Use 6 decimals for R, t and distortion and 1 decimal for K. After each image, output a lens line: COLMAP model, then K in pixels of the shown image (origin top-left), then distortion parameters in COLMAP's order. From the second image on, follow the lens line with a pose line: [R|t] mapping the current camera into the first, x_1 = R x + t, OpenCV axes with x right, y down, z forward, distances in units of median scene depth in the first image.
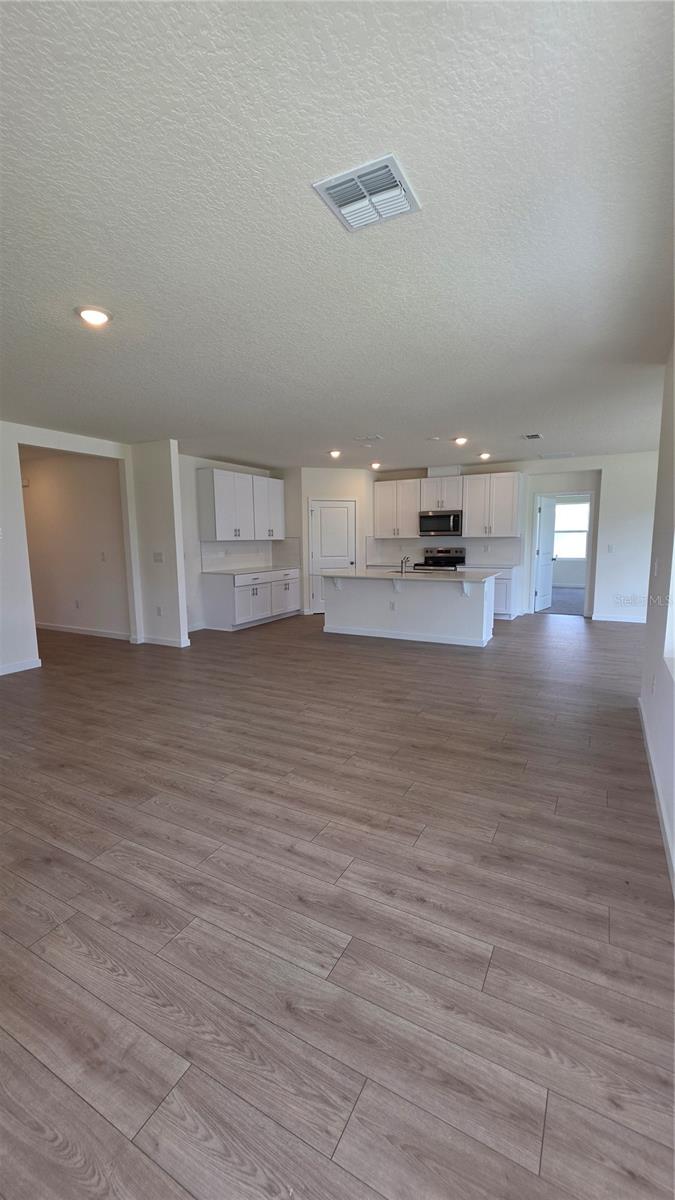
lens RADIAL K [[483.2, 0, 338.4], [0, 483.2, 604.3], [0, 0, 1]] dist [0.009304, -0.000350]
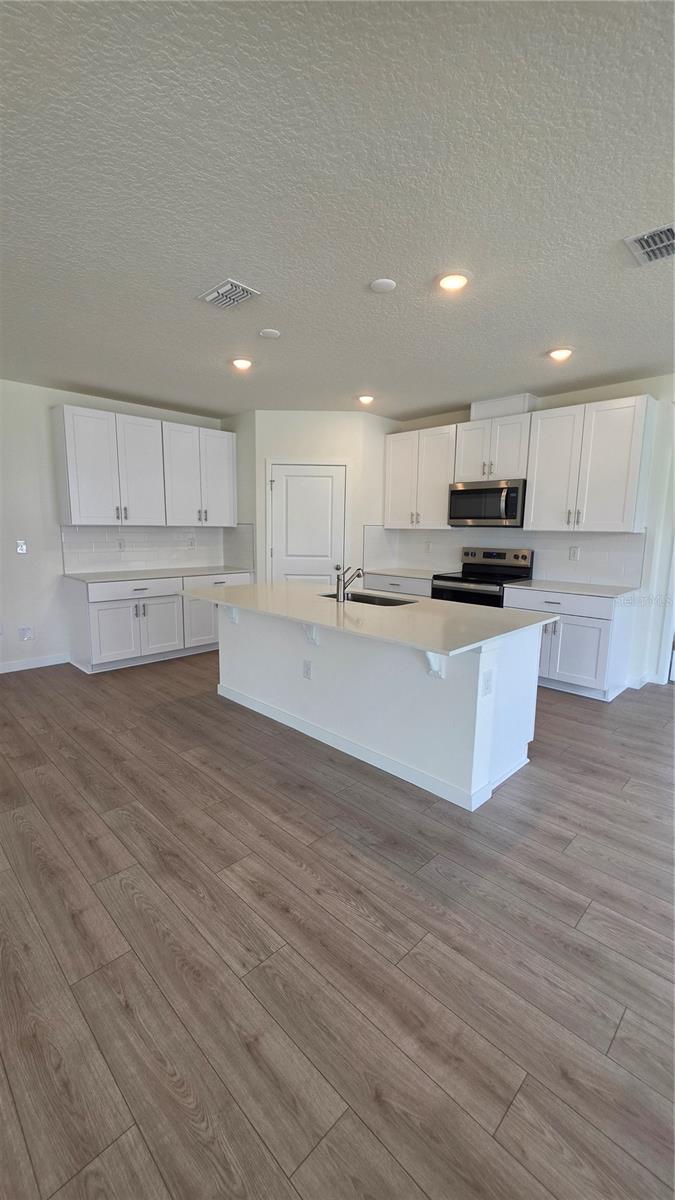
lens RADIAL K [[483.2, 0, 350.6], [0, 483.2, 593.4], [0, 0, 1]] dist [0.009304, -0.000350]
pose [[0.959997, 0.062165, -0.273024, 0.217758], [-0.062503, 0.998017, 0.007468, -0.060793], [0.272947, 0.009895, 0.961978, 0.430743]]
